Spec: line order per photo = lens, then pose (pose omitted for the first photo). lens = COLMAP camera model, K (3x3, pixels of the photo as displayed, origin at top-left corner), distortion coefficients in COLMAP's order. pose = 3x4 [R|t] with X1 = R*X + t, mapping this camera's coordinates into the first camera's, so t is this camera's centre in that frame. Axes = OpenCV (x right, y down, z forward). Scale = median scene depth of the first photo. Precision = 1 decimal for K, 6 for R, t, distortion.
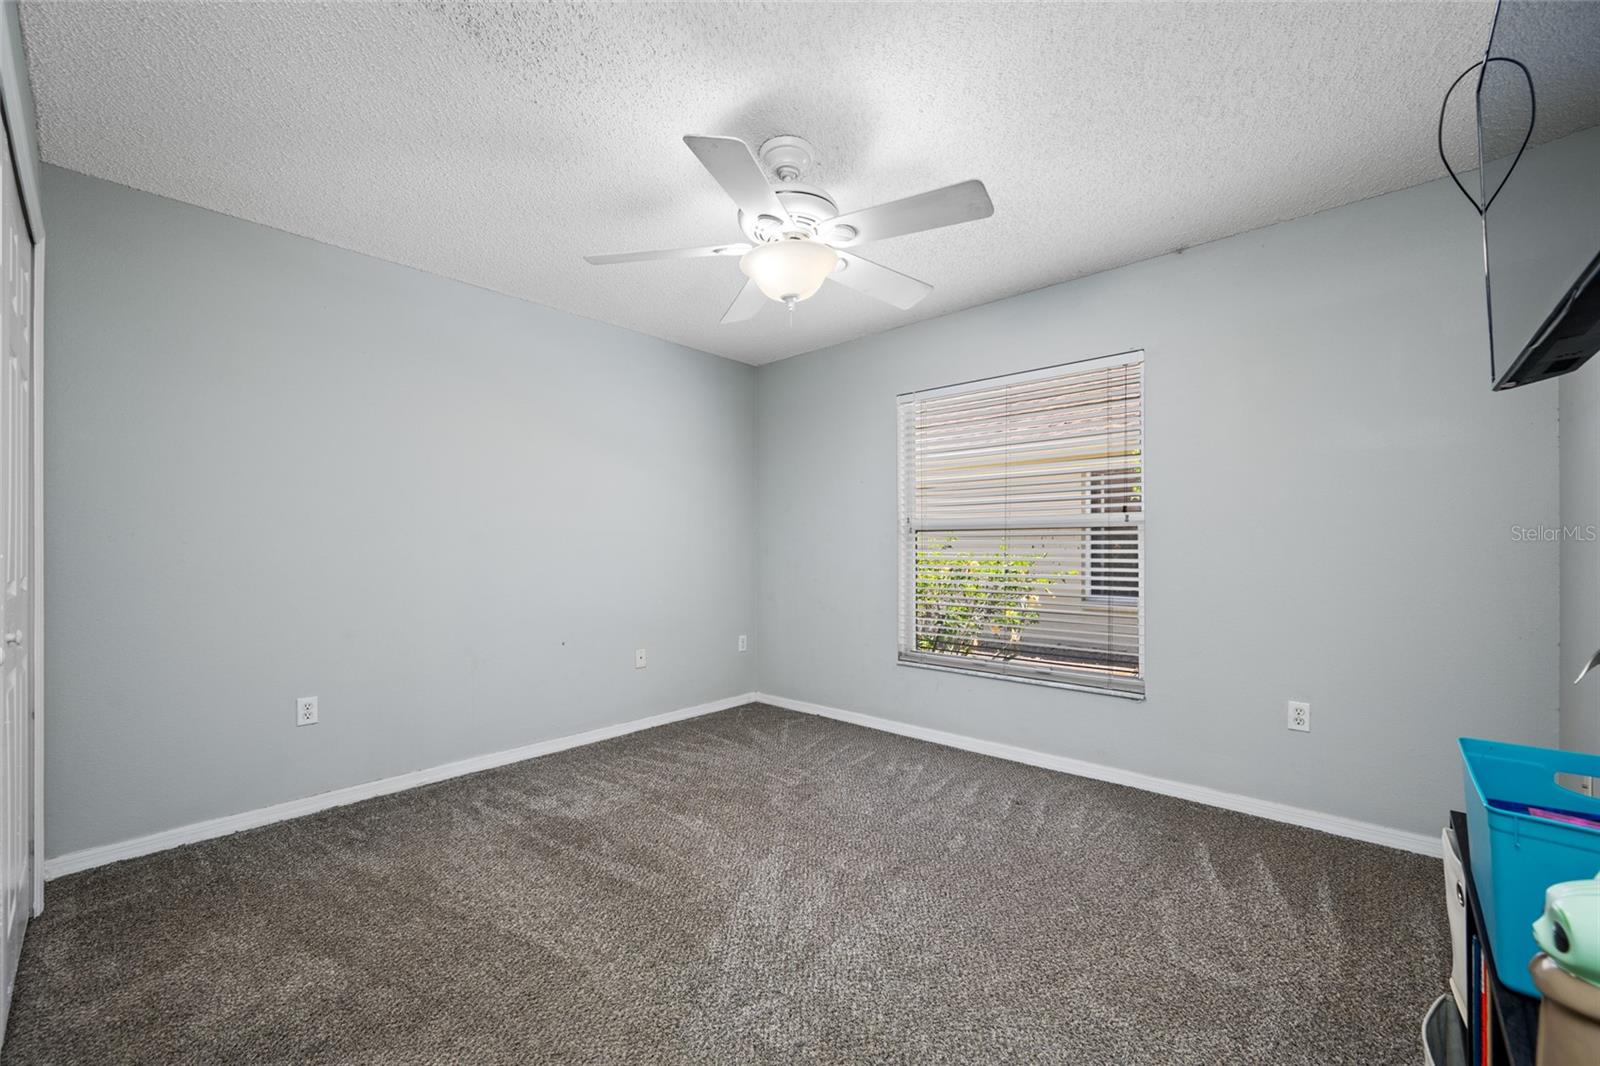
lens RADIAL K [[631.2, 0, 811.8], [0, 631.2, 534.3], [0, 0, 1]] dist [0.000739, 0.000505]
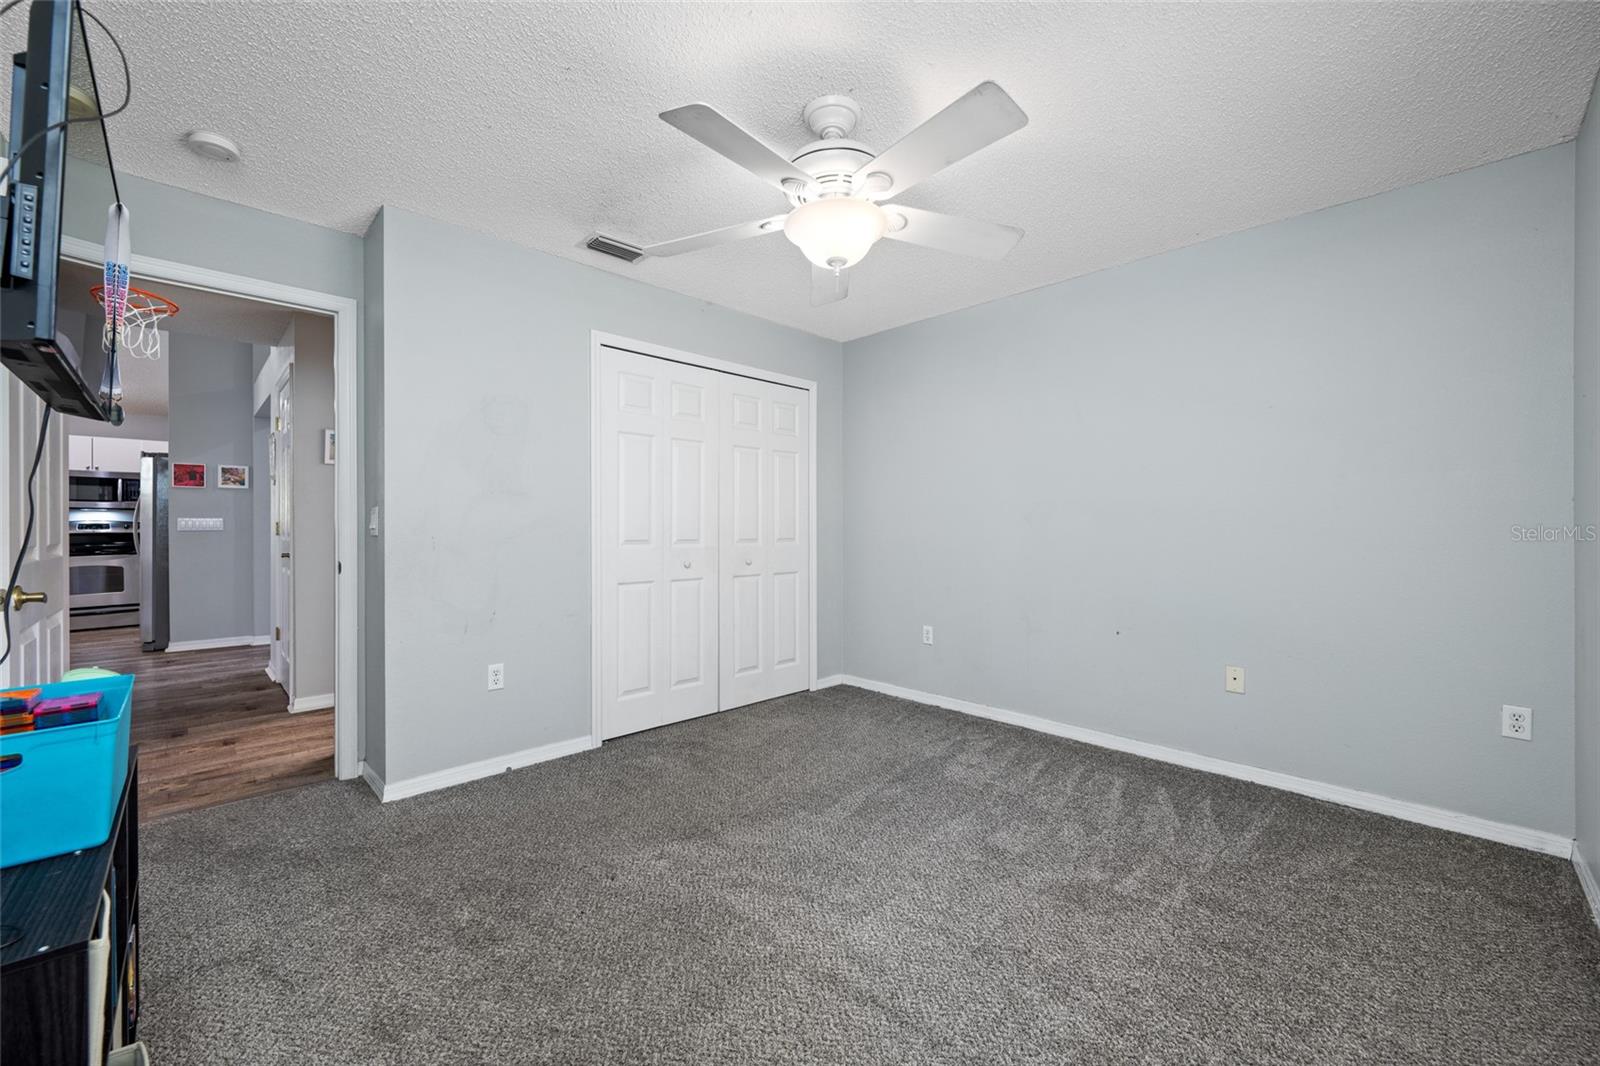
lens RADIAL K [[633.2, 0, 797.3], [0, 633.2, 520.4], [0, 0, 1]] dist [0.001545, 0.000081]
pose [[-0.072252, -0.007106, -0.997361, 0.676381], [0.017830, 0.999806, -0.008415, 0.012352], [0.997227, -0.018391, -0.072111, 0.747886]]
